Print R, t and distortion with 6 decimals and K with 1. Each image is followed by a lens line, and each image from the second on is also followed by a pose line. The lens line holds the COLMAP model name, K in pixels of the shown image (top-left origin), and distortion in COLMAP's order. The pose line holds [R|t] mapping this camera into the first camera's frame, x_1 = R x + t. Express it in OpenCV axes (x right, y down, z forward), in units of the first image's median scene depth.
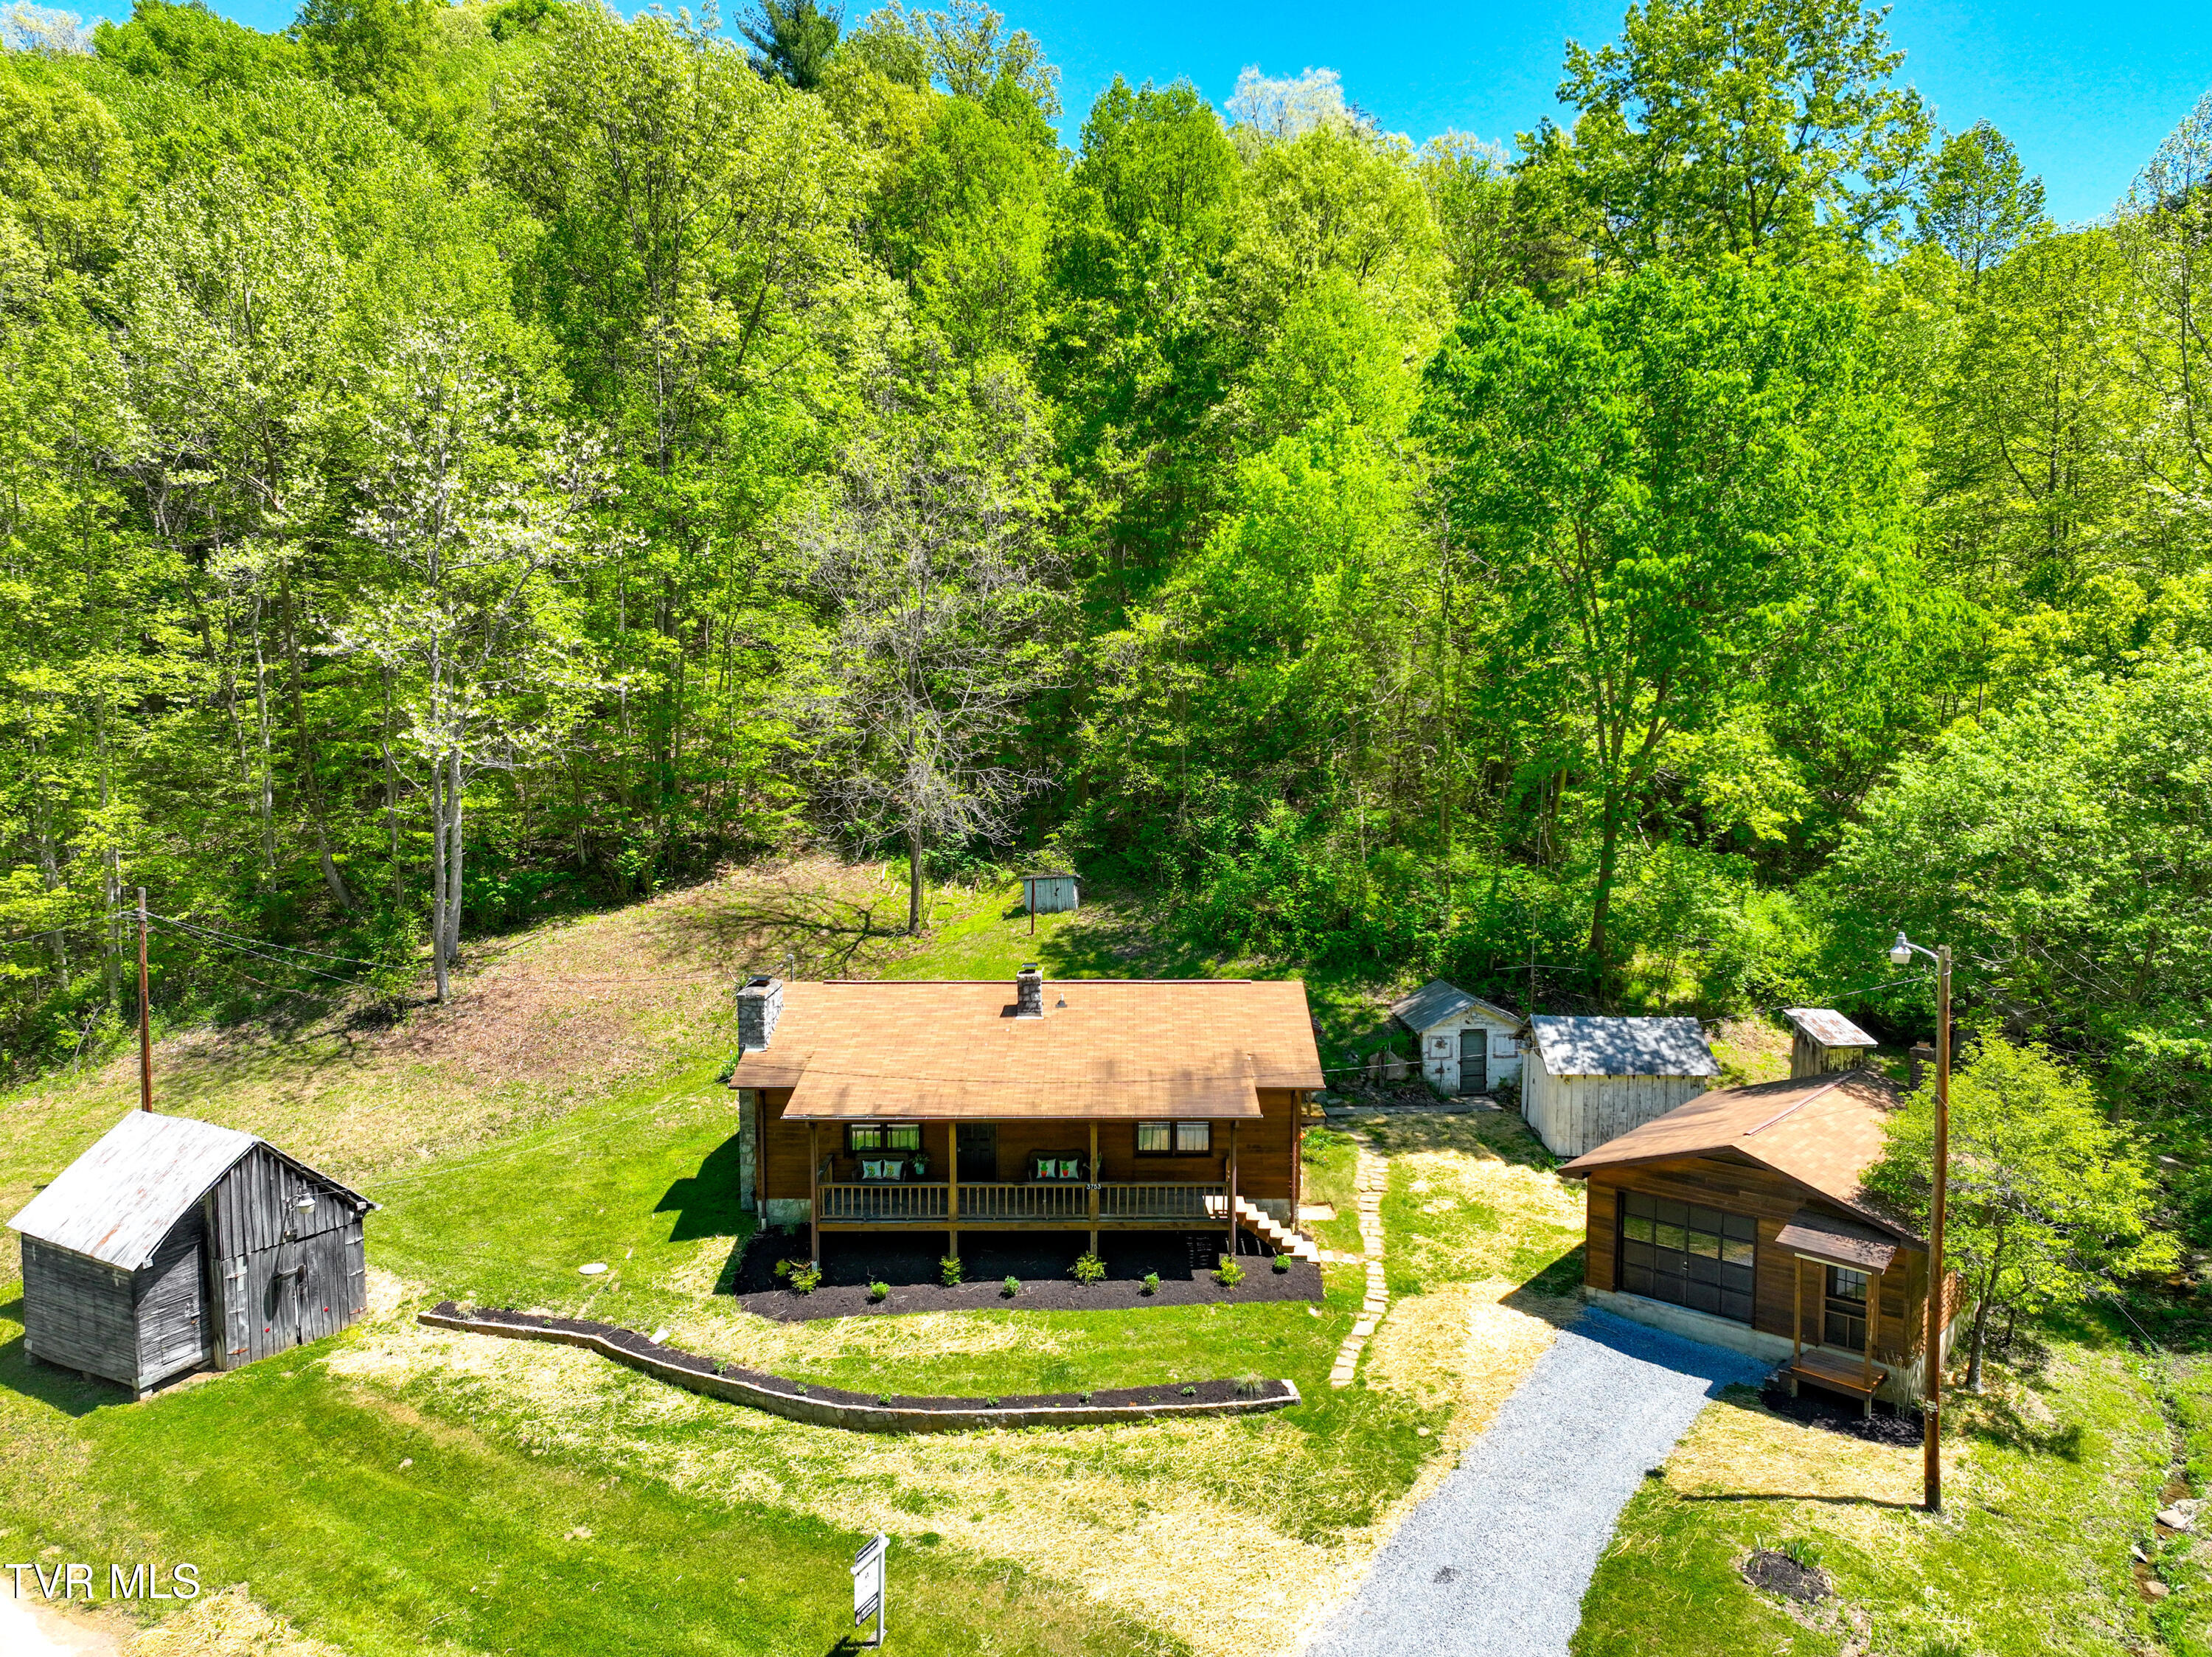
lens RADIAL K [[1551.2, 0, 1113.1], [0, 1551.2, 830.7], [0, 0, 1]] dist [0.006922, 0.029504]
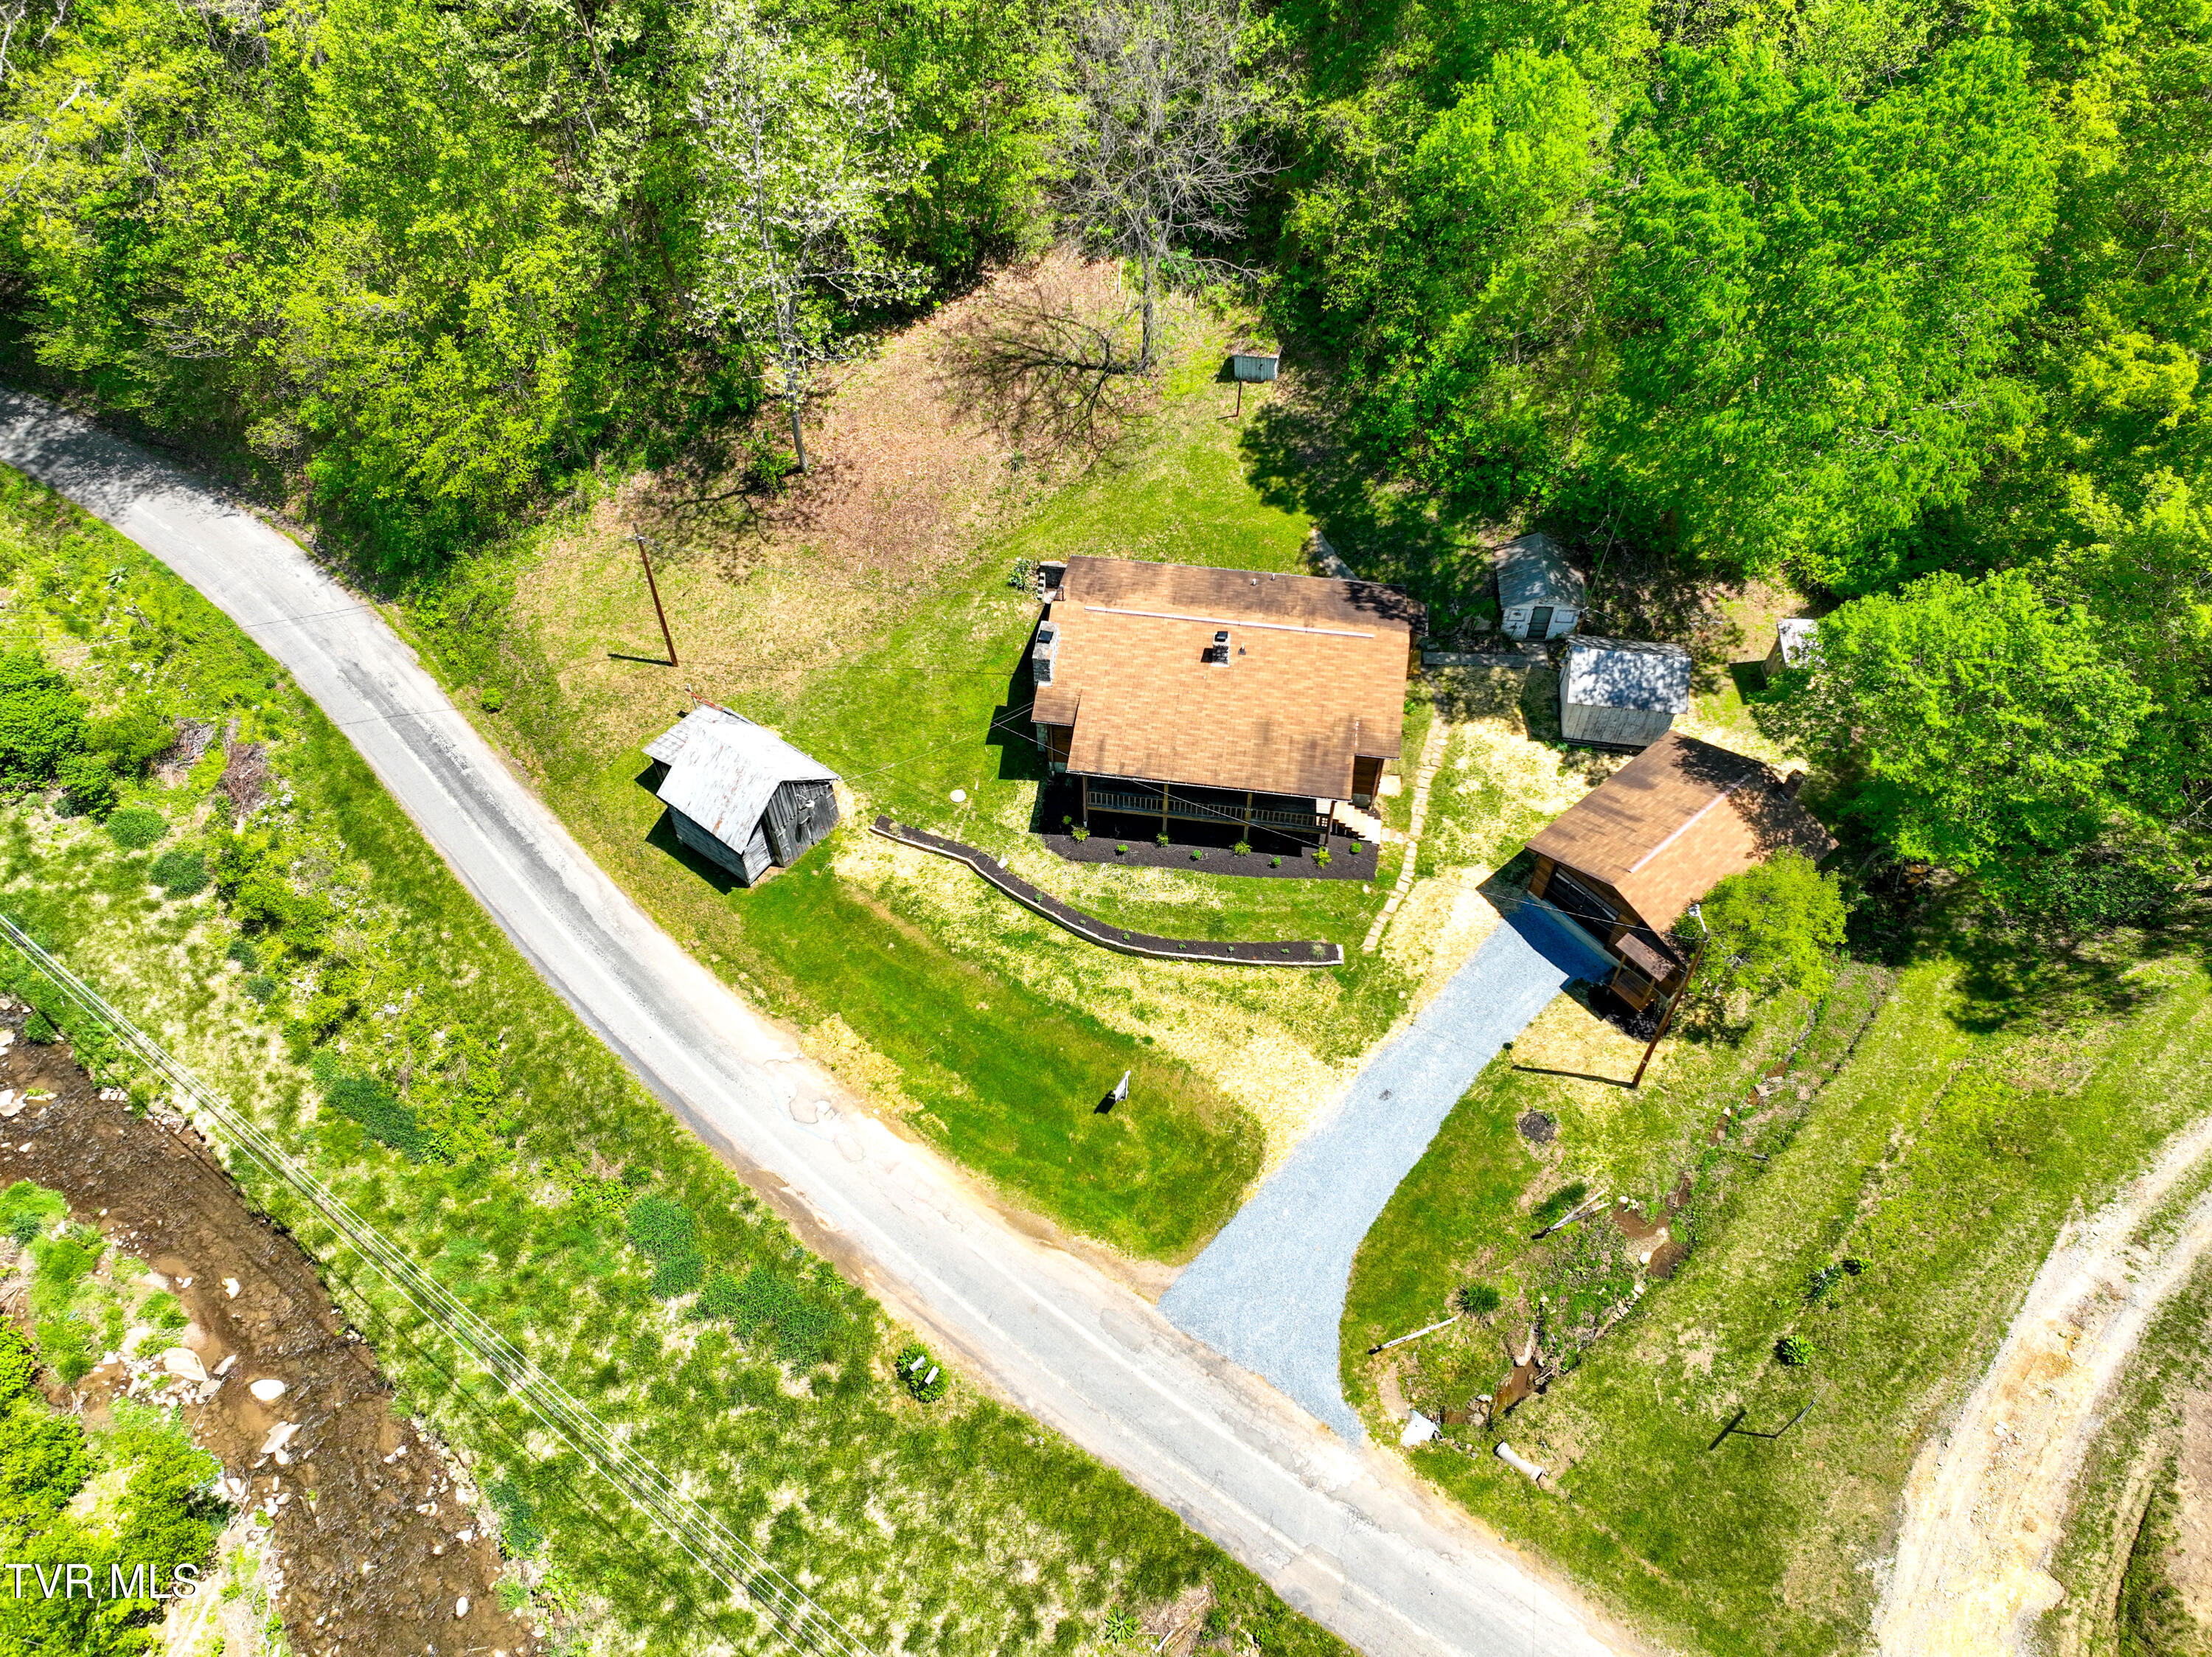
lens RADIAL K [[1551.2, 0, 1114.0], [0, 1551.2, 821.7], [0, 0, 1]] dist [0.006922, 0.029504]
pose [[0.990221, 0.107089, -0.089413, -0.004714], [-0.009711, 0.692265, 0.721578, -0.907020], [0.139171, -0.713654, 0.686535, -0.174532]]
